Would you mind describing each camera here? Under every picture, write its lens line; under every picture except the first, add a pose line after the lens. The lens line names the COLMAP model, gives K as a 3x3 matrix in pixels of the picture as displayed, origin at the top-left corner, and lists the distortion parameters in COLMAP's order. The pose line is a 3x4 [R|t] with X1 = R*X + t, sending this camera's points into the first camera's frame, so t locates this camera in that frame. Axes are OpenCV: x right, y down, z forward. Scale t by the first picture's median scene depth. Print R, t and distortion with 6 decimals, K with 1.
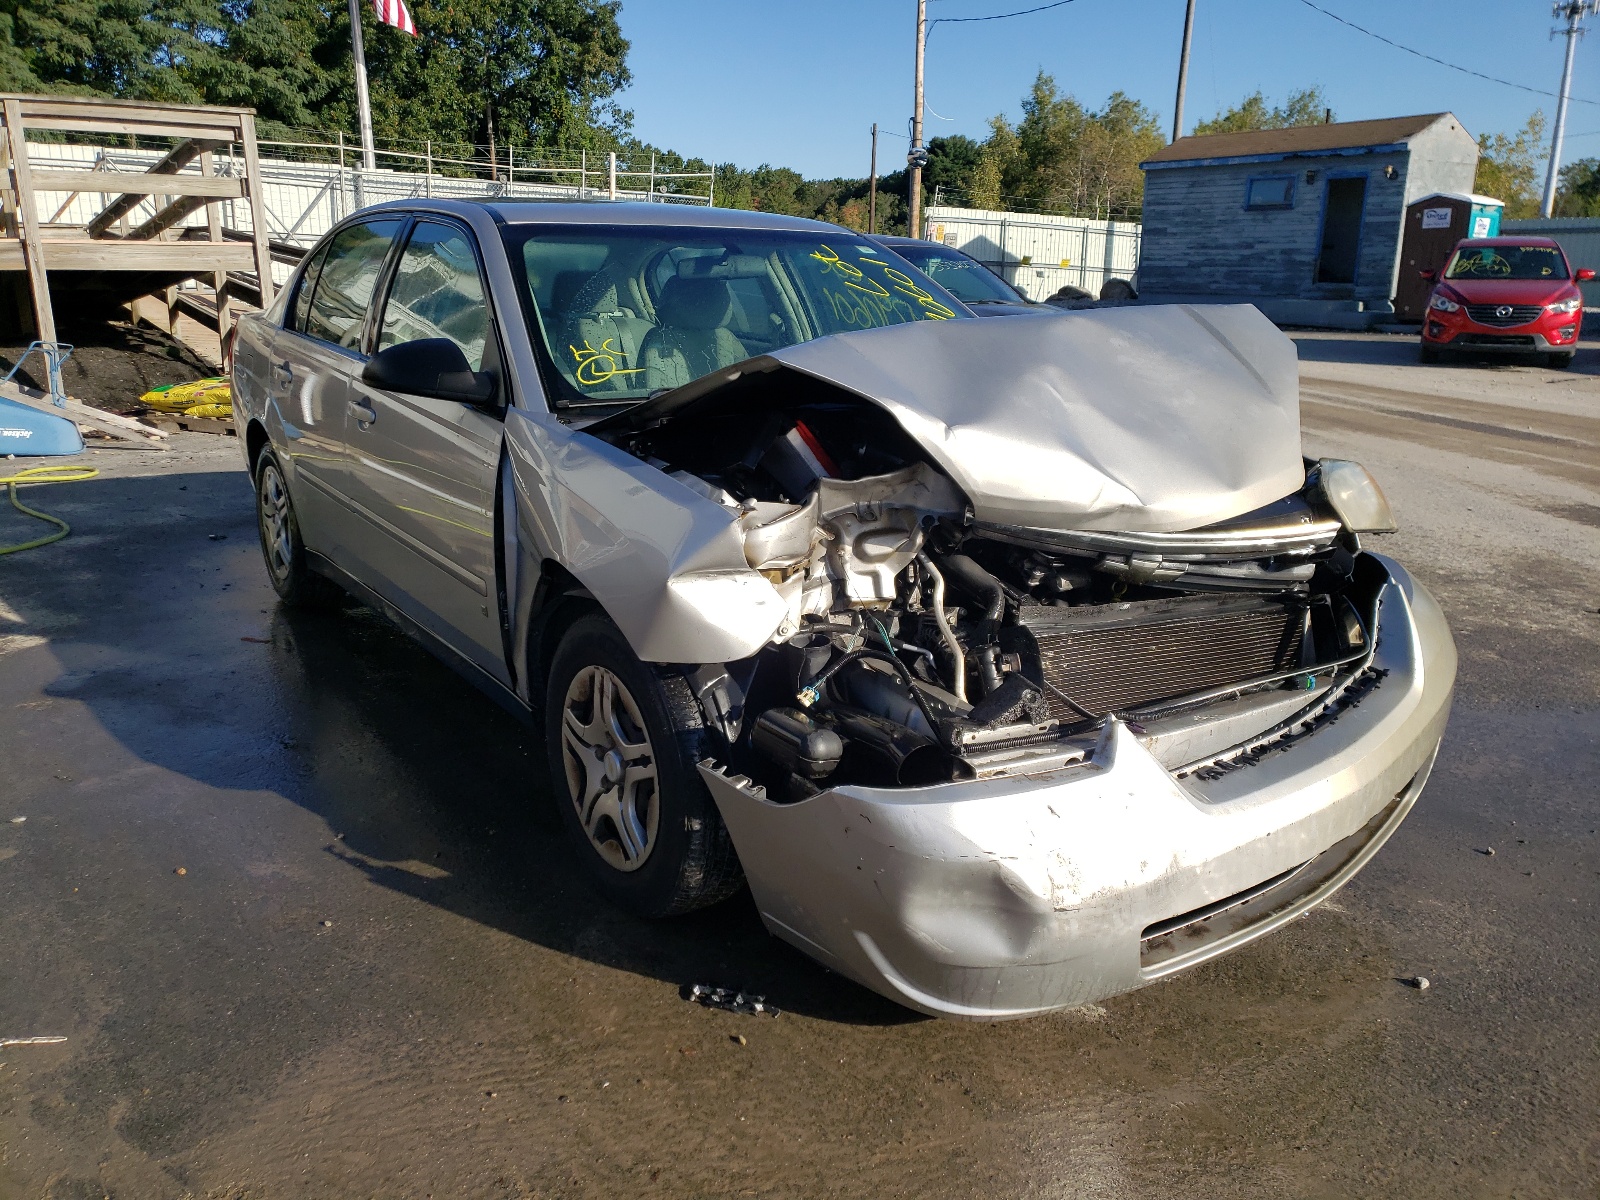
lens RADIAL K [[1215.8, 0, 800.0], [0, 1215.8, 600.0], [0, 0, 1]] dist [0.005009, -0.003035]
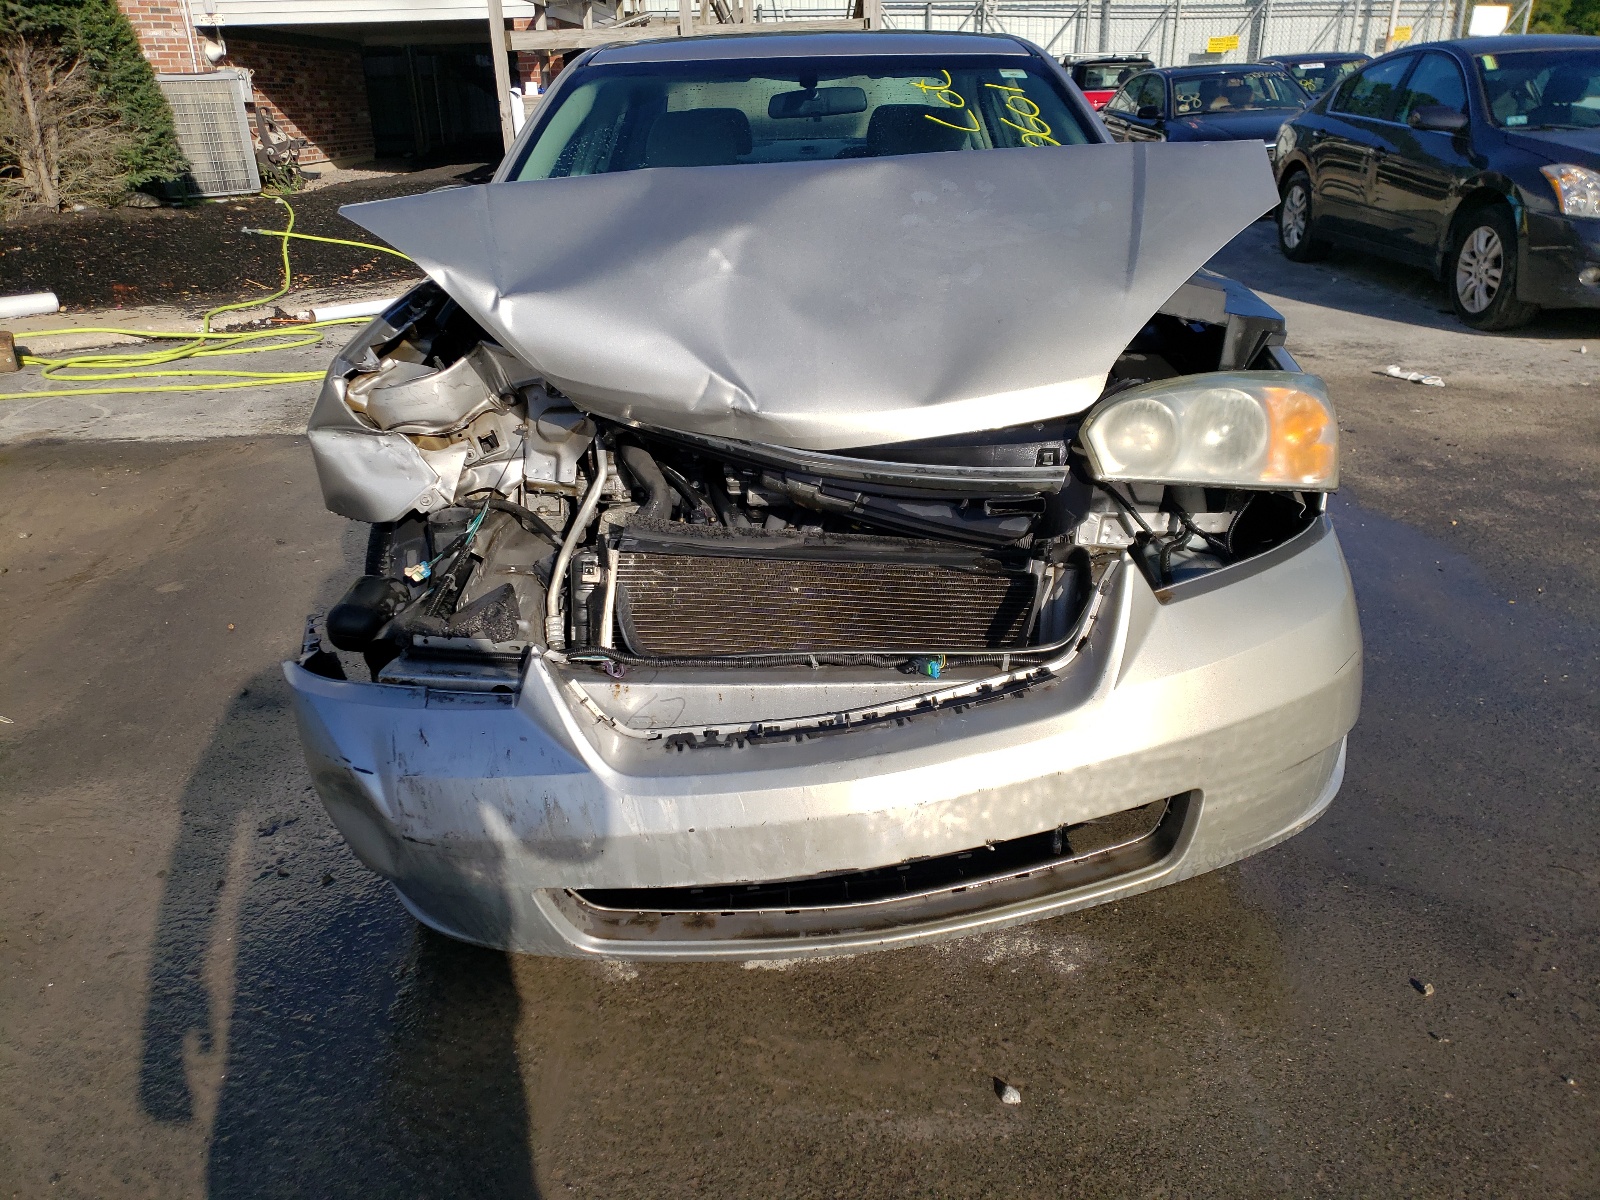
lens RADIAL K [[1224.9, 0, 800.0], [0, 1224.9, 600.0], [0, 0, 1]] dist [0.058005, -0.054027]
pose [[0.826669, 0.186007, -0.531056, 0.737224], [-0.122066, 0.980589, 0.153445, -0.080093], [0.549289, -0.062025, 0.833327, 0.317518]]
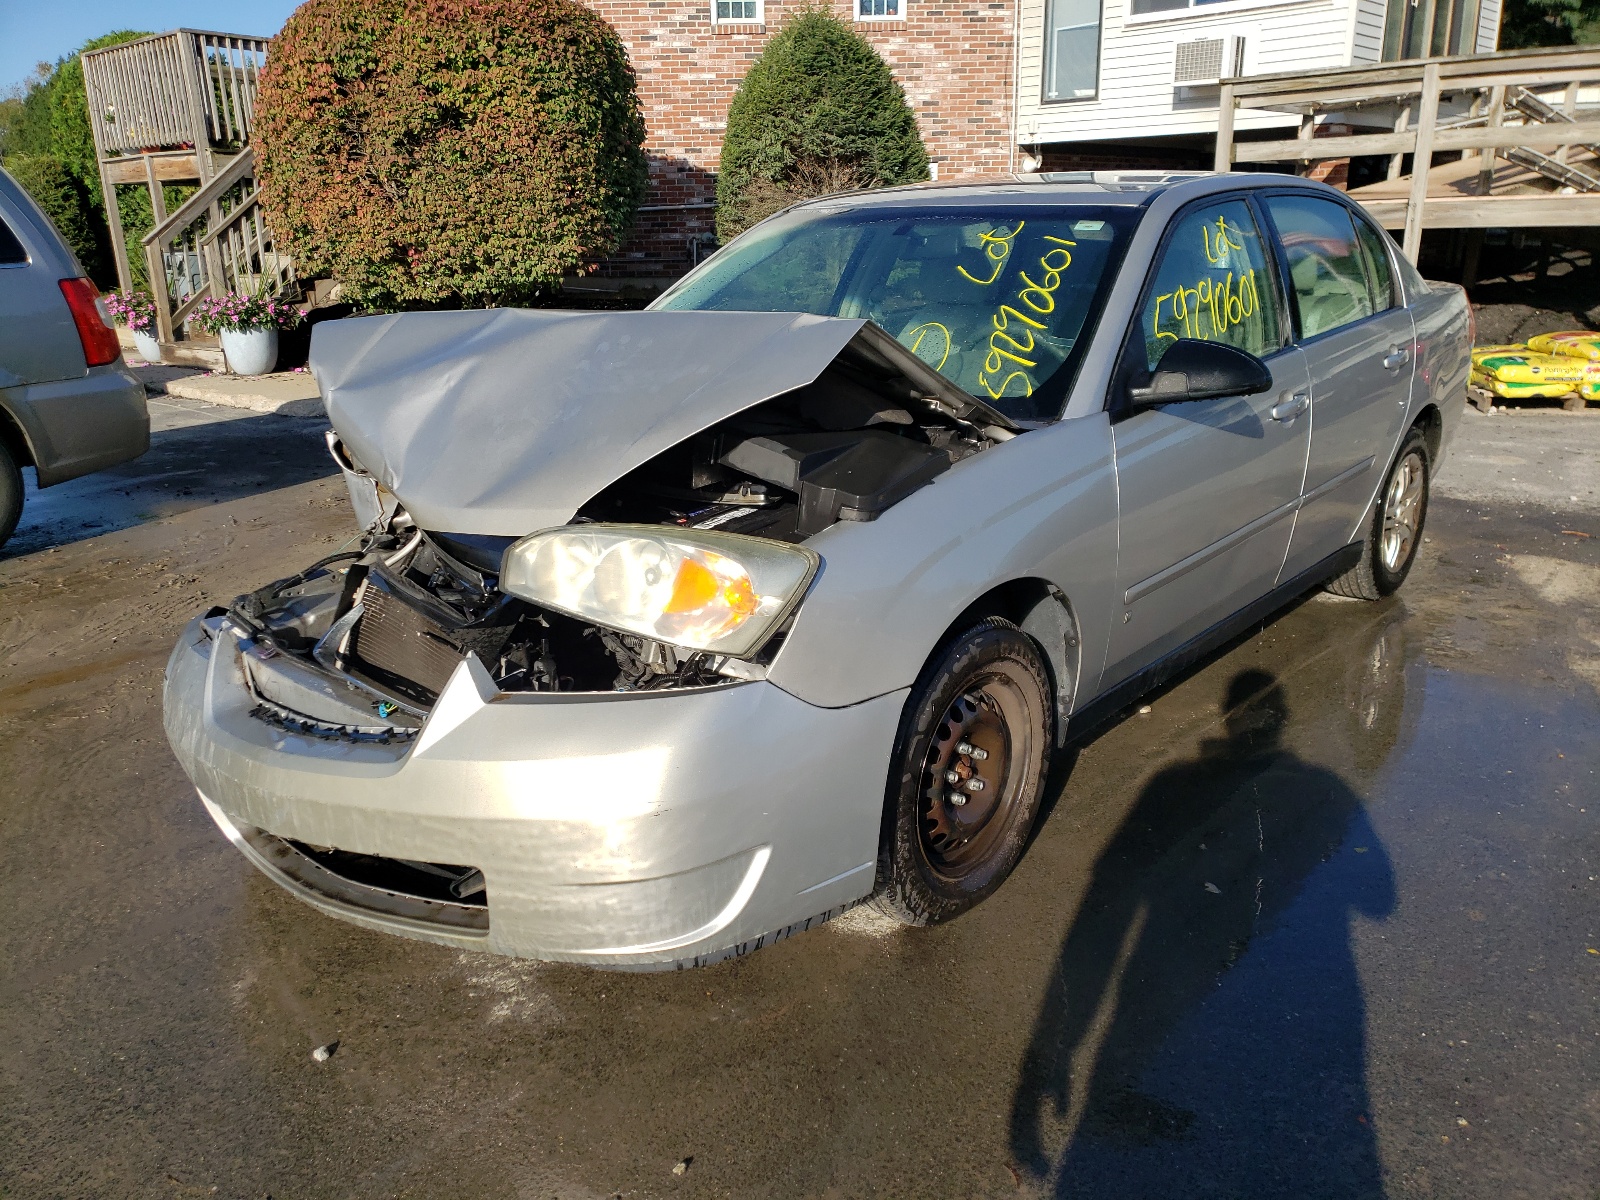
lens RADIAL K [[1215.8, 0, 800.0], [0, 1215.8, 600.0], [0, 0, 1]] dist [0.005009, -0.003035]
pose [[0.275854, 0.281333, -0.919106, 1.341788], [-0.243307, 0.945504, 0.216389, -0.295648], [0.929896, 0.163933, 0.329272, 0.961737]]
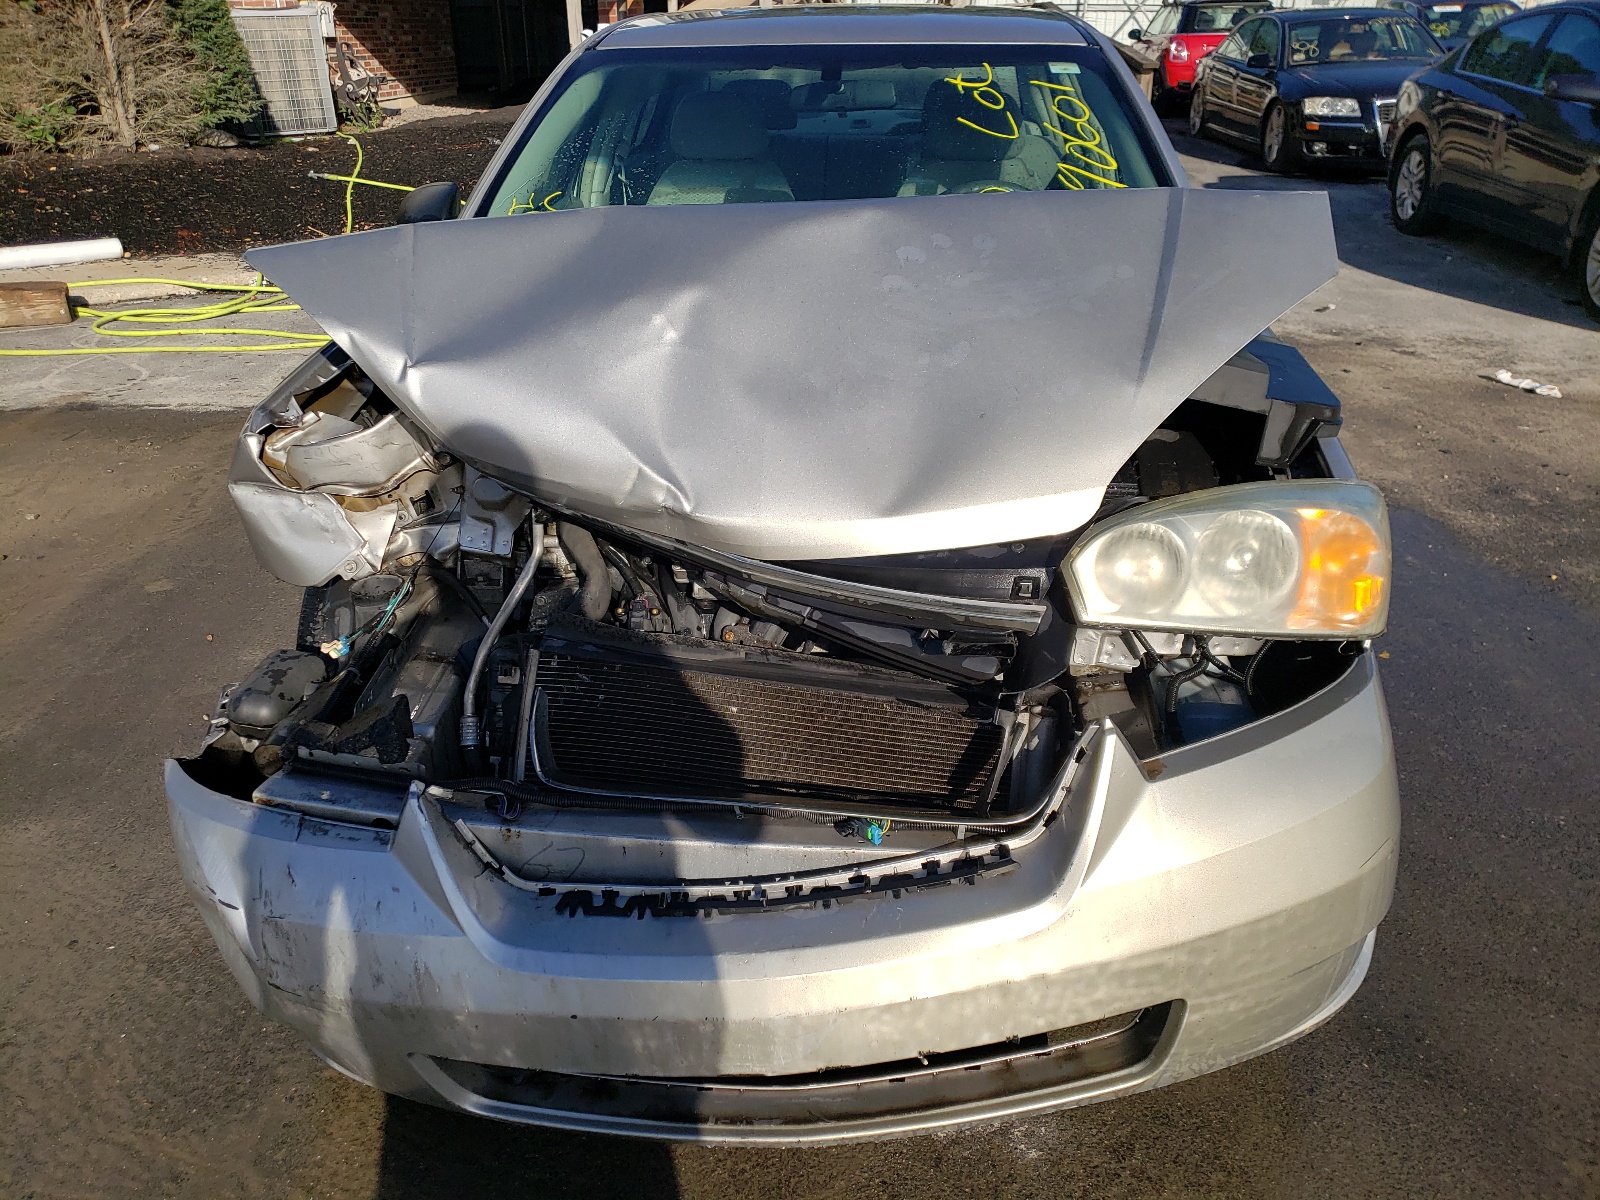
lens RADIAL K [[1236.5, 0, 771.3], [0, 1236.5, 597.1], [0, 0, 1]] dist [0.019605, 0.004866]
pose [[0.769846, 0.250228, -0.587132, 0.720437], [-0.154543, 0.965646, 0.208910, -0.179491], [0.619237, -0.070092, 0.782070, 0.457294]]
